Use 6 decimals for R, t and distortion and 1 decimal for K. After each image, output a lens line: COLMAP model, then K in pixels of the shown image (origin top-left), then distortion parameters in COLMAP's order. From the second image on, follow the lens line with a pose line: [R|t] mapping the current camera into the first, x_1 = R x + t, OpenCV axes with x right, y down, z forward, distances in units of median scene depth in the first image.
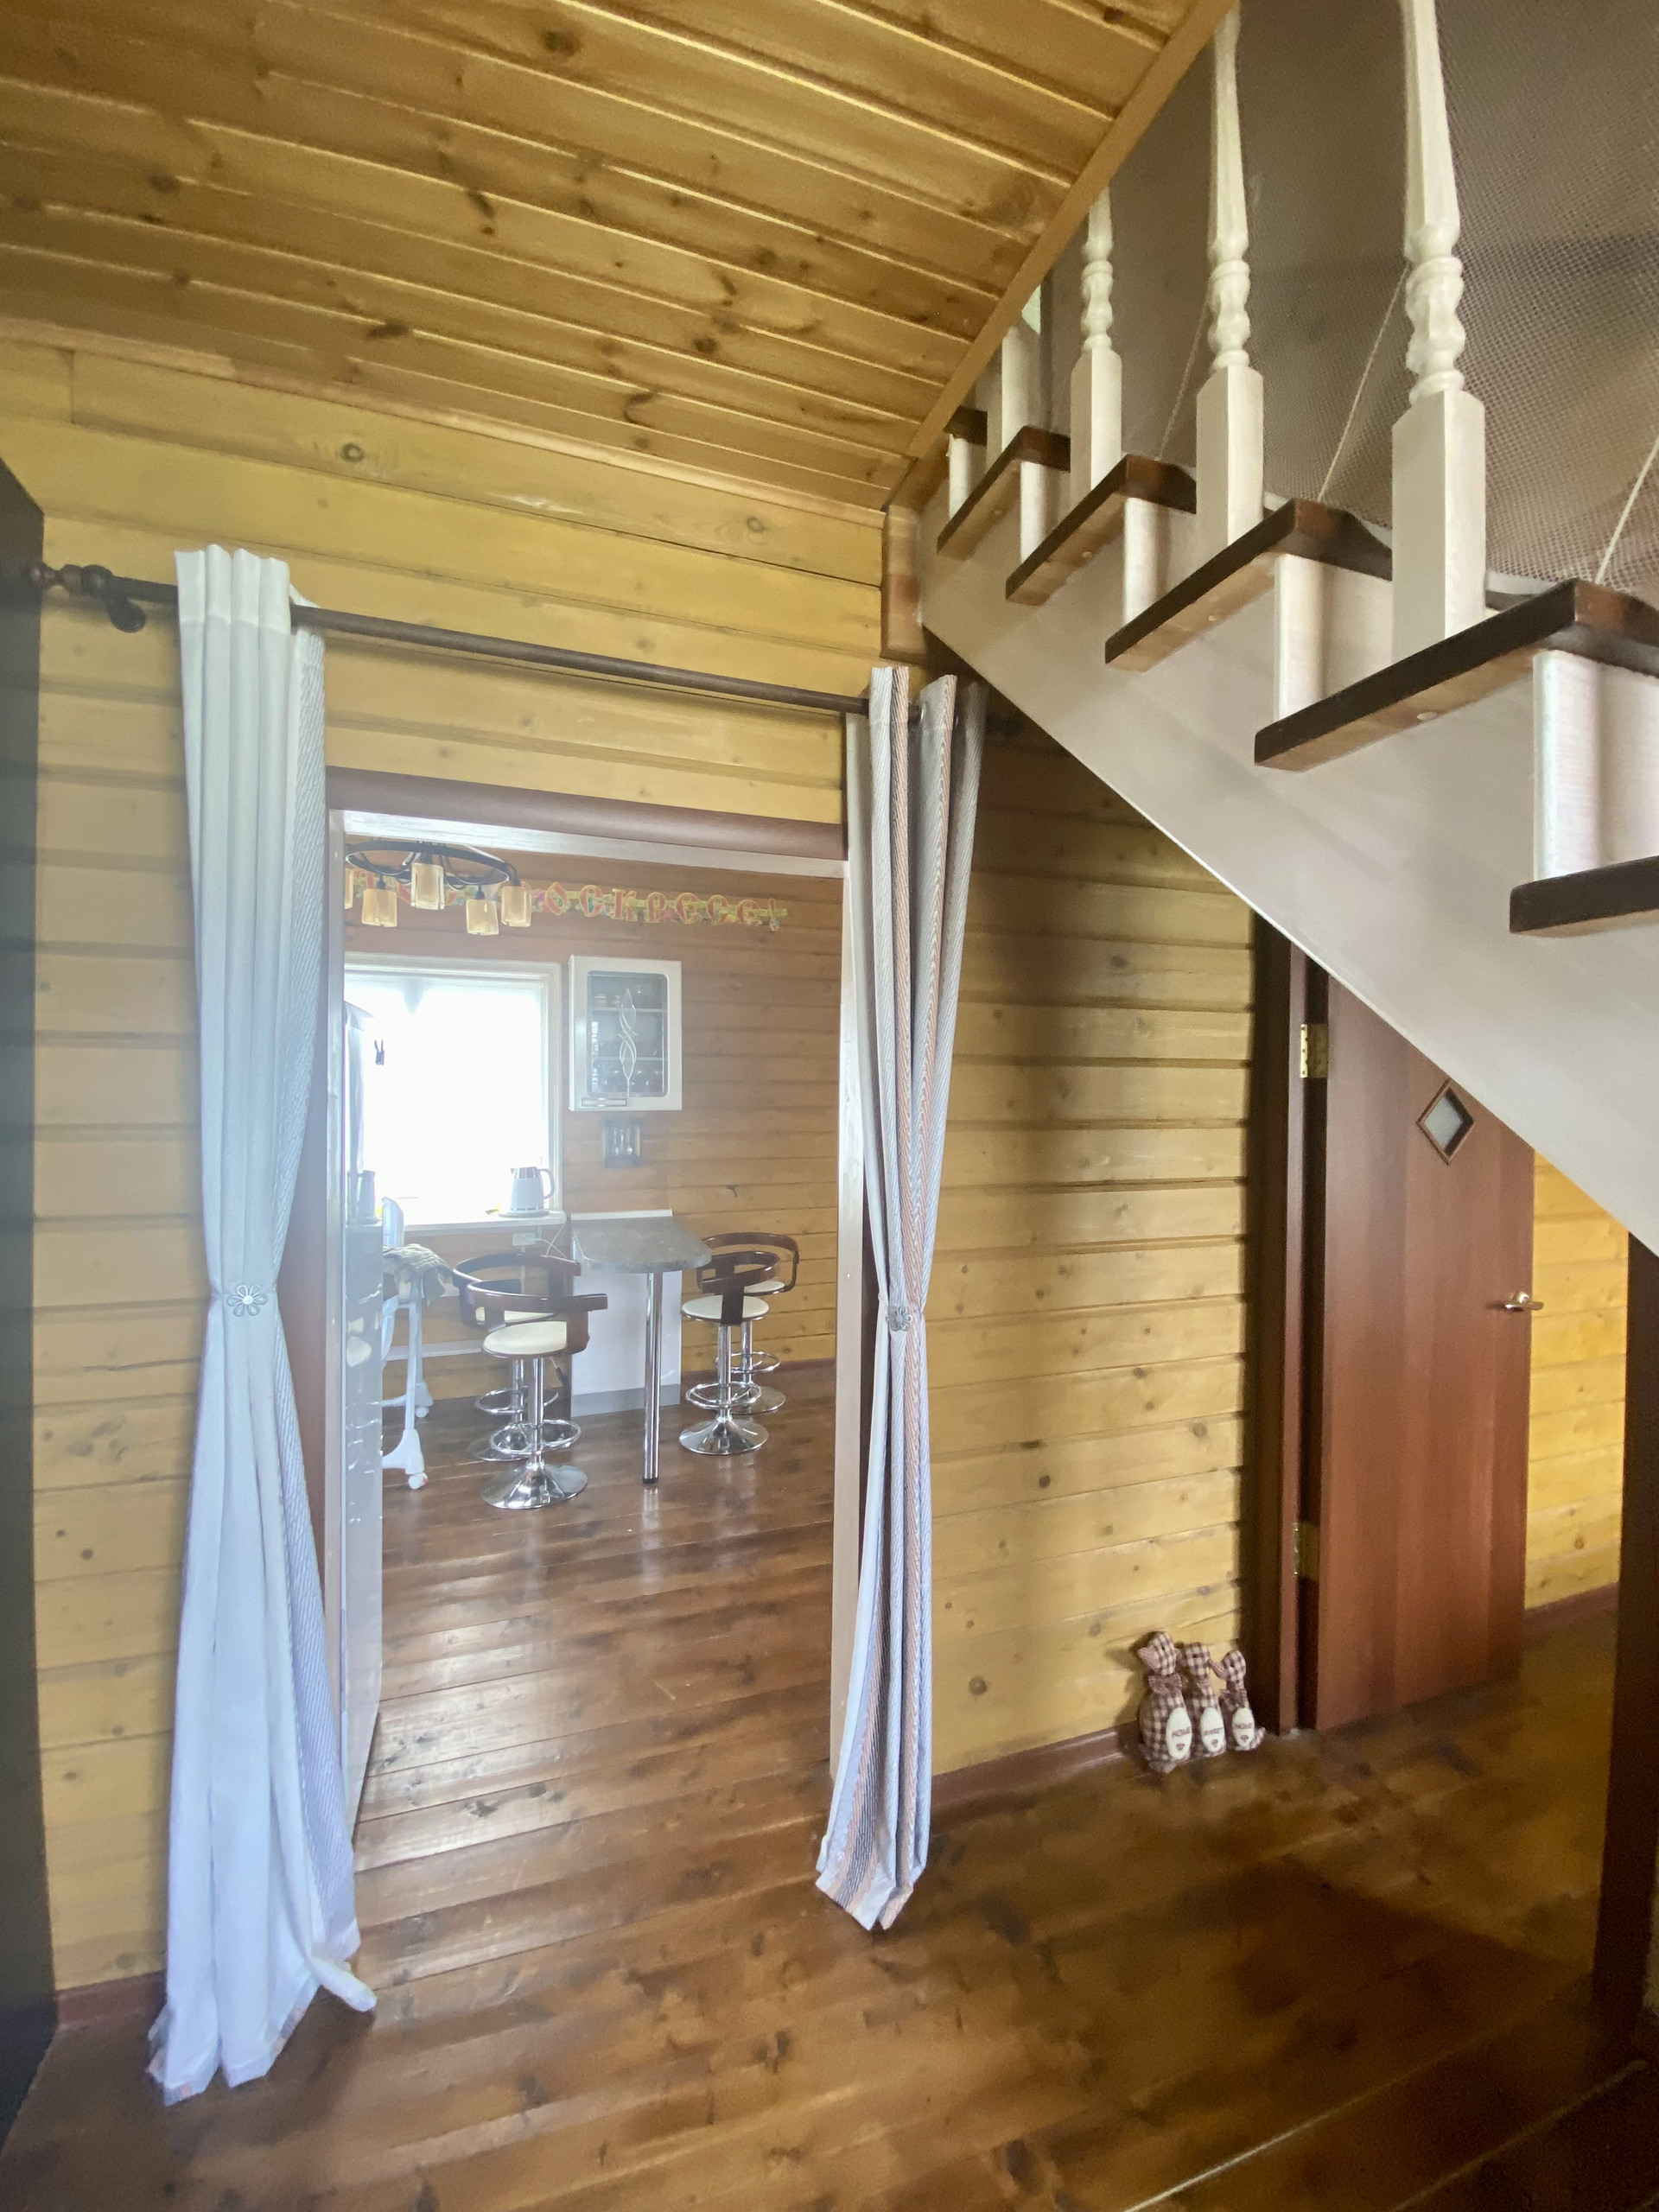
lens RADIAL K [[903.6, 0, 830.2], [0, 903.6, 1102.3], [0, 0, 1]] dist [0.020267, -0.022115]
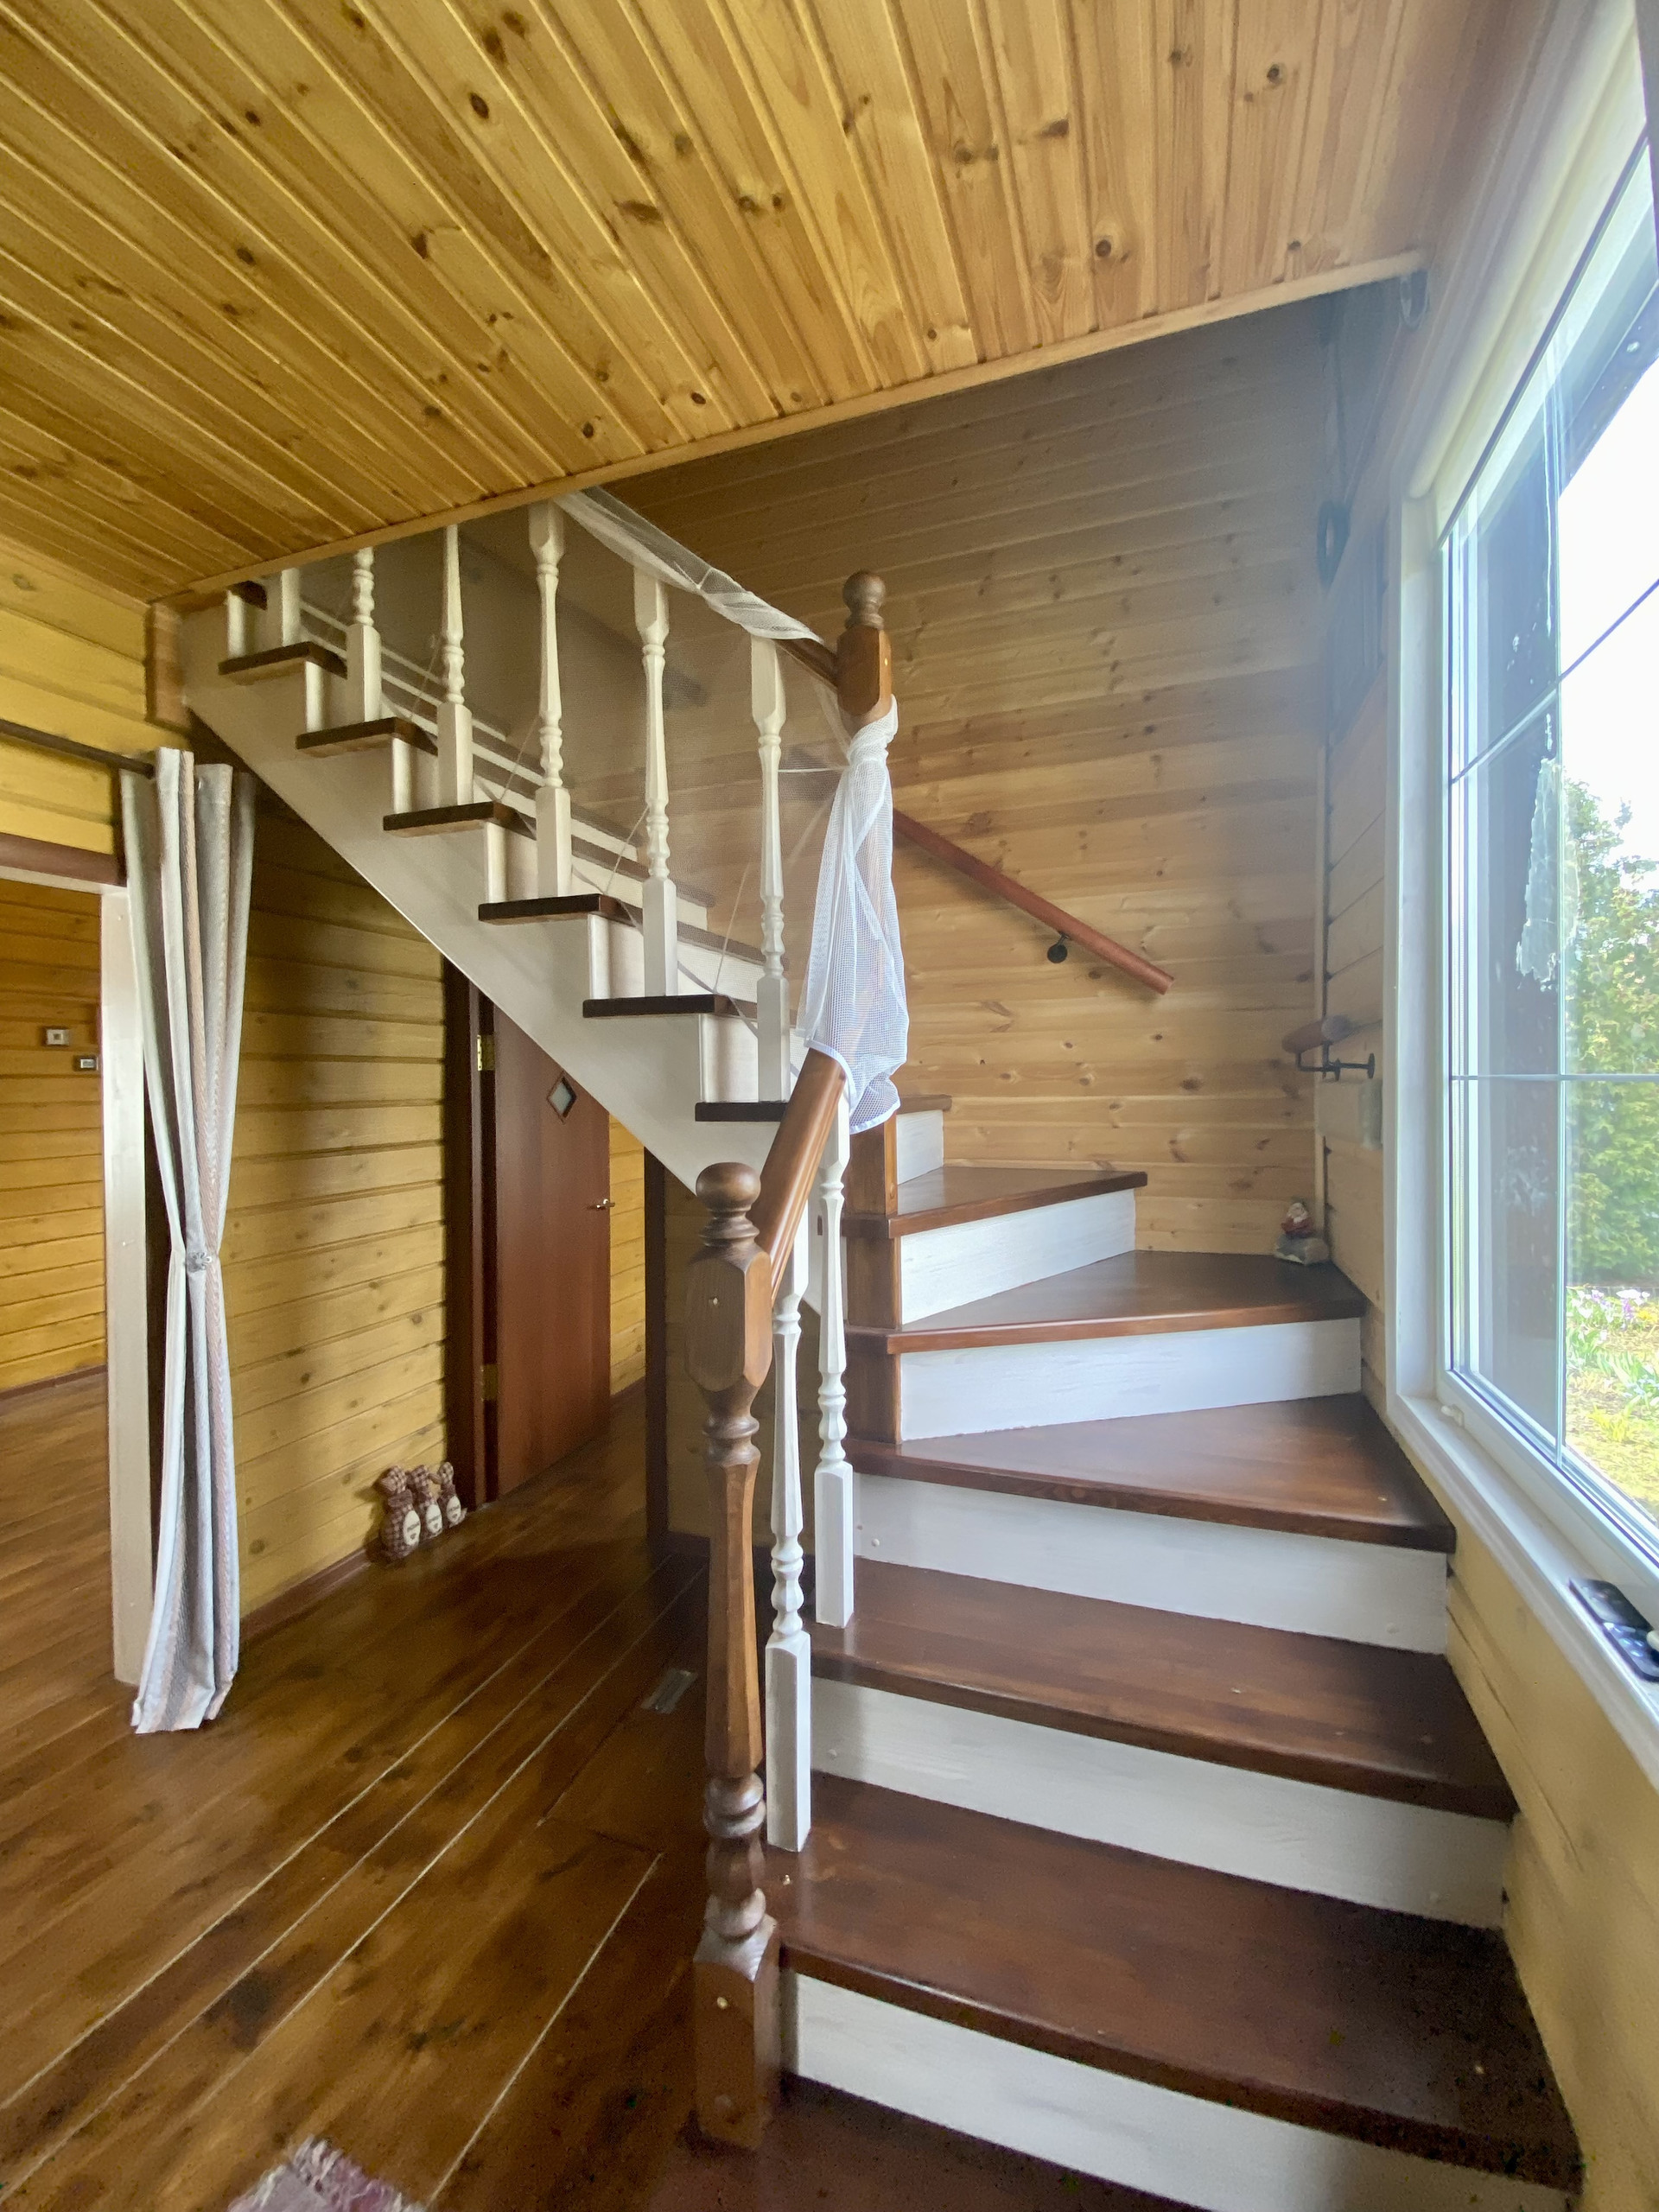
lens RADIAL K [[903.6, 0, 830.2], [0, 903.6, 1102.3], [0, 0, 1]] dist [0.020267, -0.022115]
pose [[0.632778, -0.030177, 0.773745, -0.287501], [0.017066, 0.999541, 0.025026, -0.001536], [-0.774145, -0.002632, 0.633002, -0.420233]]
